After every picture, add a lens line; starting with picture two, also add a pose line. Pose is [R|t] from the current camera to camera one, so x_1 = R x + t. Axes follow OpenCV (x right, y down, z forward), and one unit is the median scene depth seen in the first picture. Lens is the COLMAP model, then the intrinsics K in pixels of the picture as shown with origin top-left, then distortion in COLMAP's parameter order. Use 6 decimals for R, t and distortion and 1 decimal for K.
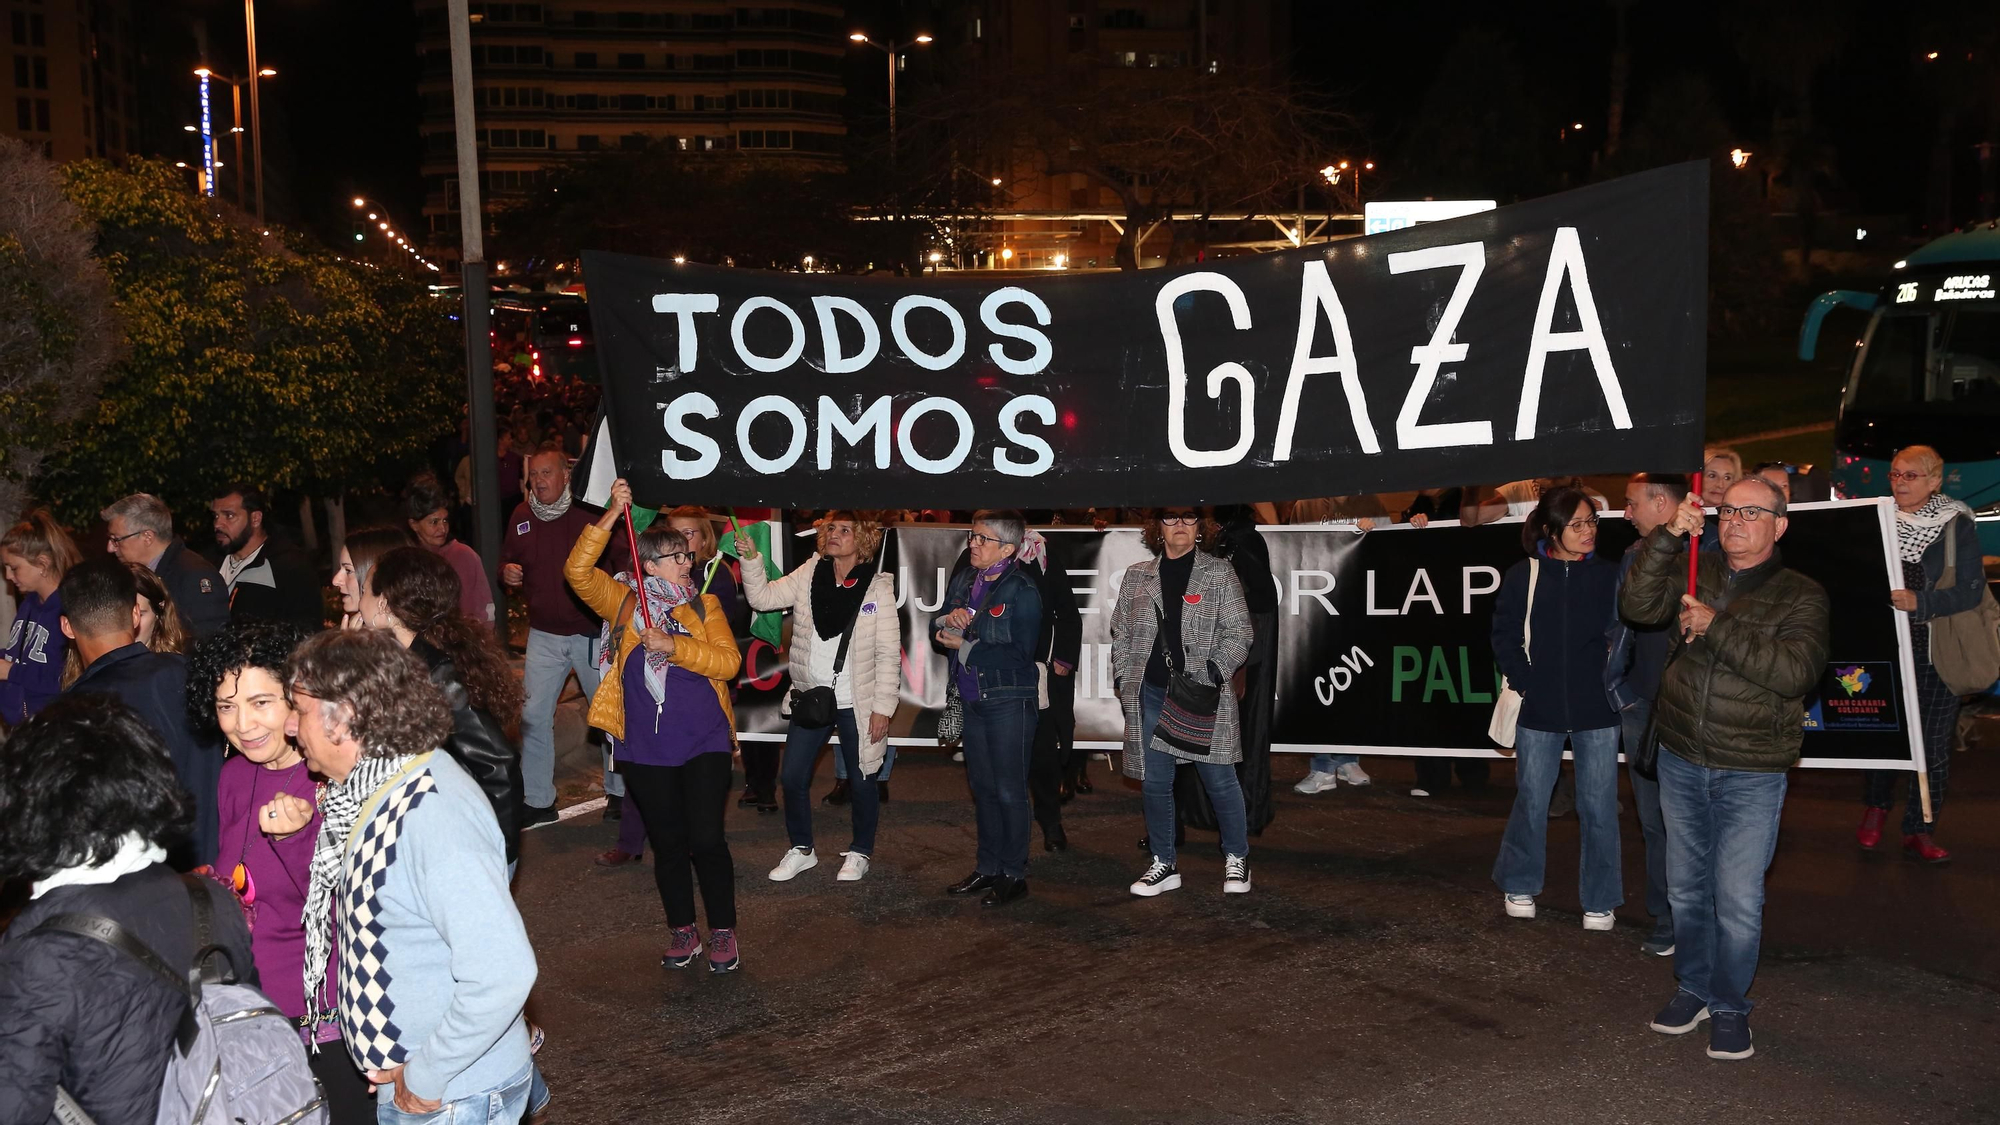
lens RADIAL K [[2239.9, 0, 996.8], [0, 2239.9, 562.8], [0, 0, 1]] dist [-0.013077, 0.000000]
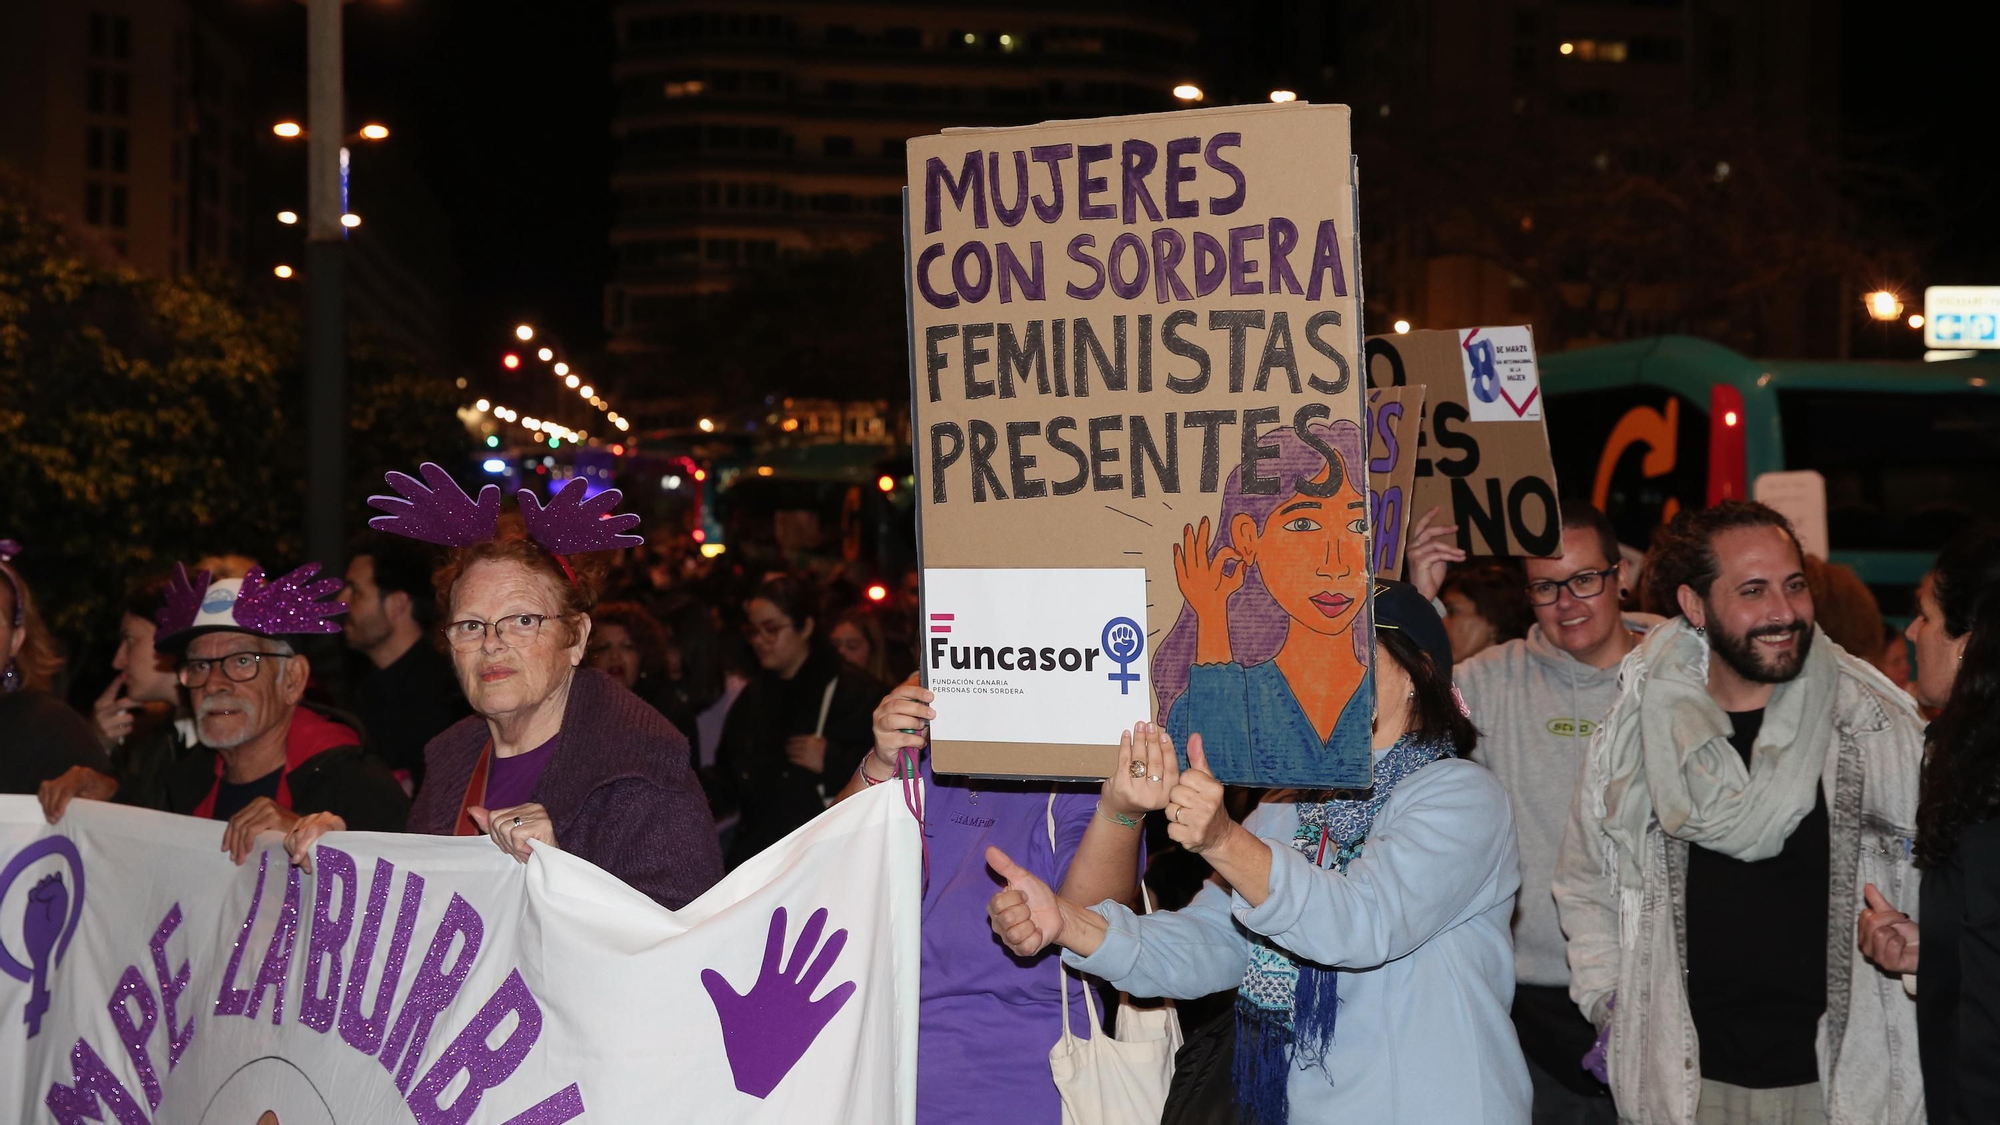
lens RADIAL K [[3158.0, 0, 1004.0], [0, 3158.0, 561.8], [0, 0, 1]] dist [-0.014540, 0.000000]
pose [[0.991630, 0.035047, -0.124264, 0.035912], [-0.046612, 0.994721, -0.091414, 0.011684], [0.120404, 0.096441, 0.988029, 0.179140]]
